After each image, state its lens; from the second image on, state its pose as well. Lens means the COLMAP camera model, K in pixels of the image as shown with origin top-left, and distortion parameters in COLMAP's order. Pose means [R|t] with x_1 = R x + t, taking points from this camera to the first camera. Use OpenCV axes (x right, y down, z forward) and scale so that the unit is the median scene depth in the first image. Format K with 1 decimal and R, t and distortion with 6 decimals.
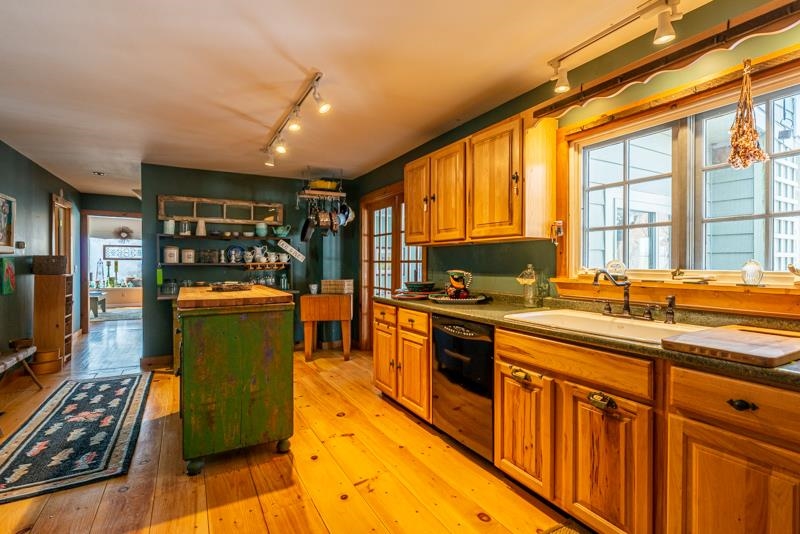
lens RADIAL K [[375.7, 0, 400.0], [0, 375.7, 267.0], [0, 0, 1]] dist [0.000379, -0.000084]
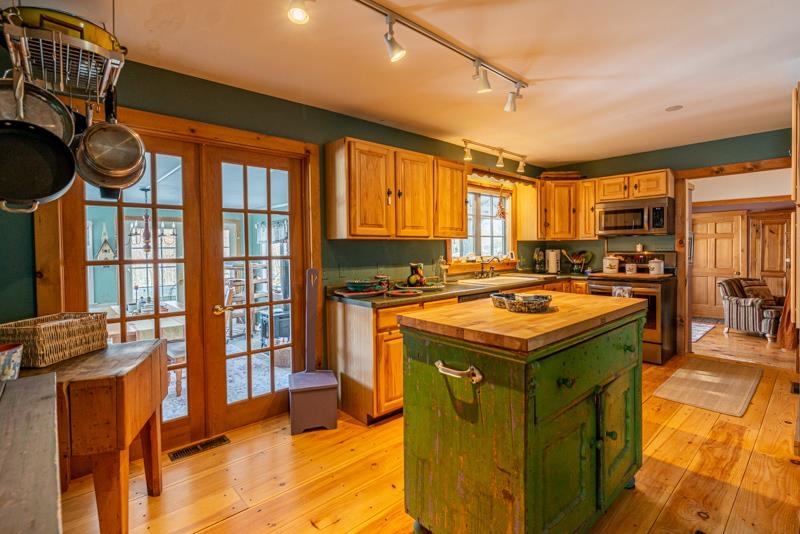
lens RADIAL K [[384.7, 0, 408.7], [0, 384.7, 256.7], [0, 0, 1]] dist [0.001071, 0.000206]
pose [[-0.230270, -0.022928, 0.972857, -1.027634], [0.020702, 0.999381, 0.028453, -0.045515], [-0.972906, 0.026692, -0.229653, 1.328851]]
